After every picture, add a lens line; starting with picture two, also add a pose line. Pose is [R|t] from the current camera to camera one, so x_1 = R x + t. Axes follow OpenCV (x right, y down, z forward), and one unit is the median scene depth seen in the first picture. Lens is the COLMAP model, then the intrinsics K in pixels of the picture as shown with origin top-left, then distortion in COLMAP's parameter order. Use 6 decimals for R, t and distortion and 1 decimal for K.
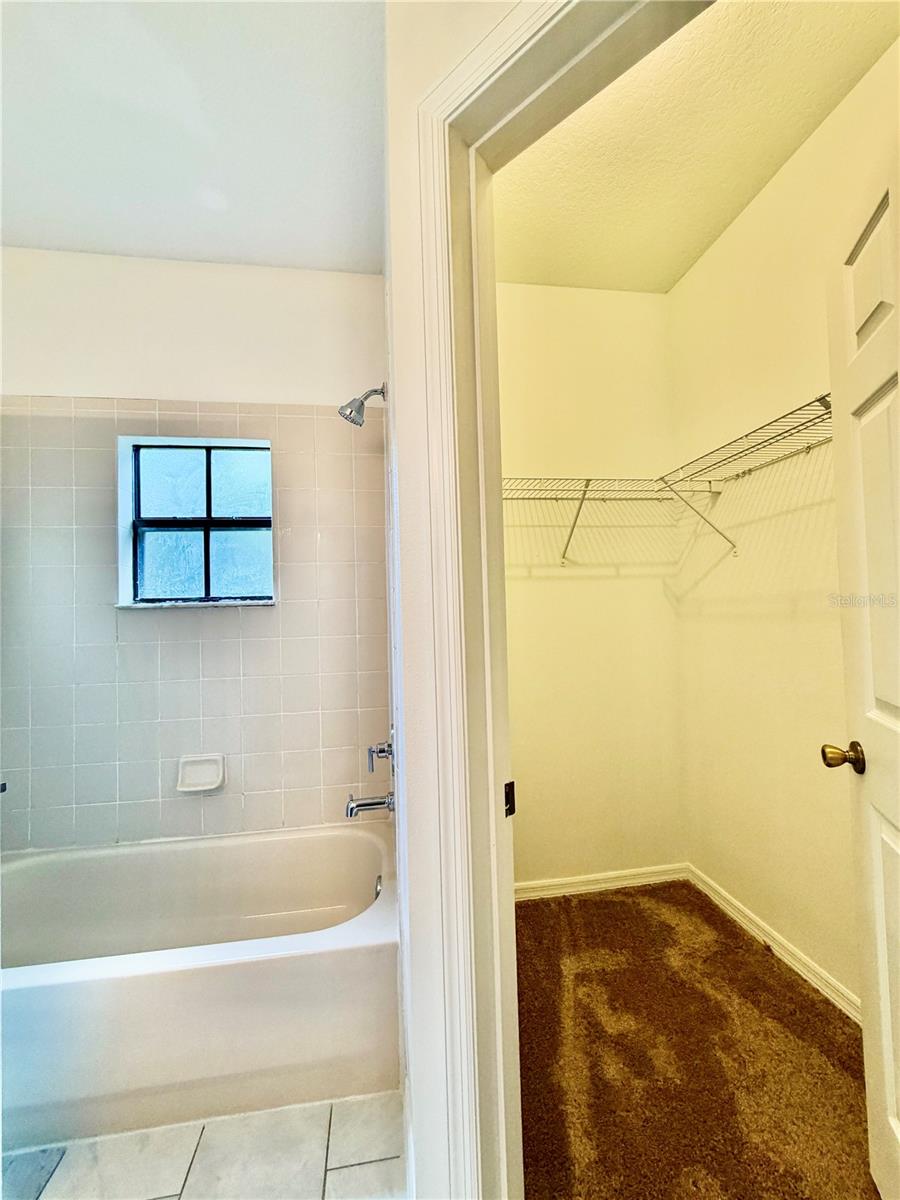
lens RADIAL K [[480.1, 0, 450.0], [0, 480.1, 600.0], [0, 0, 1]] dist [0.001214, 0.000109]
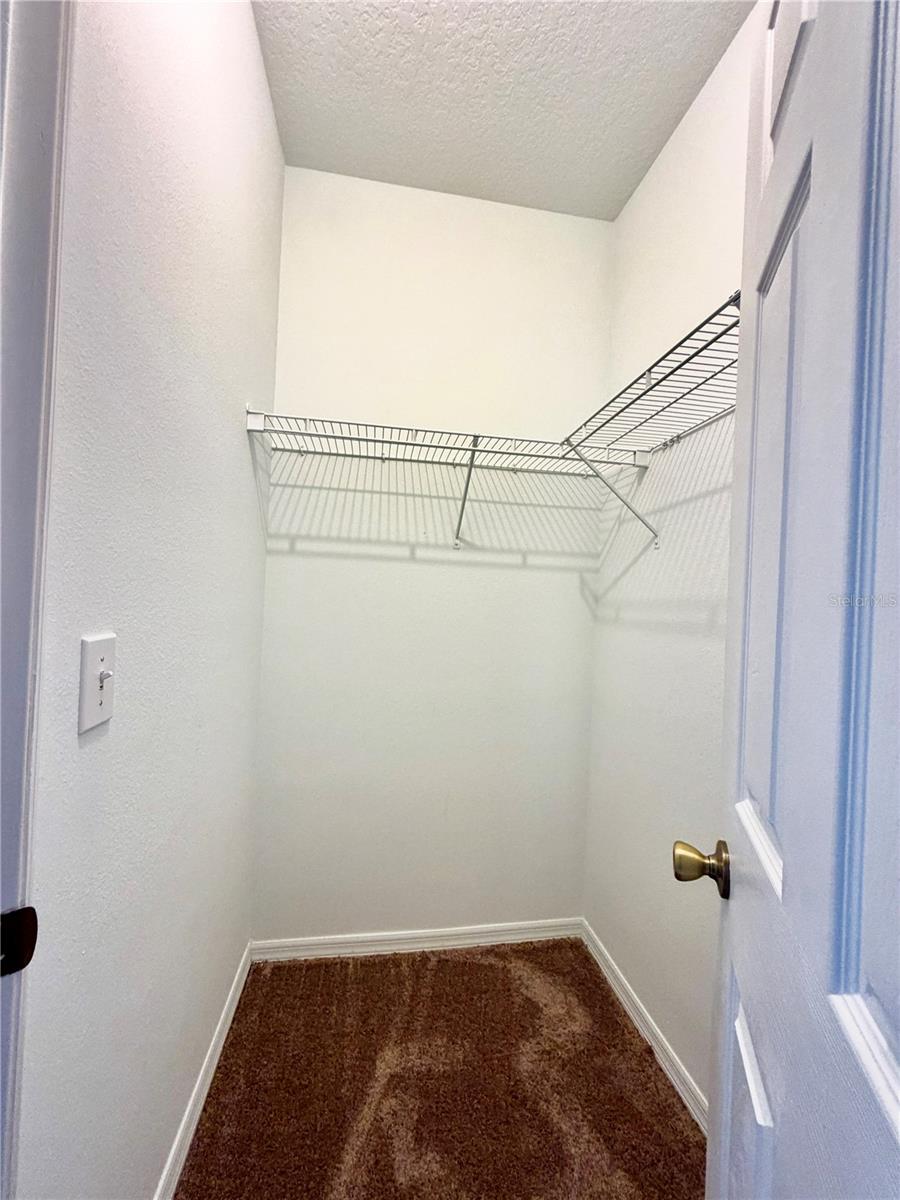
lens RADIAL K [[480.1, 0, 450.0], [0, 480.1, 600.0], [0, 0, 1]] dist [0.001214, 0.000109]
pose [[0.997163, 0.073615, 0.015701, 0.244736], [-0.073907, 0.997085, 0.018940, 0.002200], [-0.014261, -0.020047, 0.999697, 0.212615]]
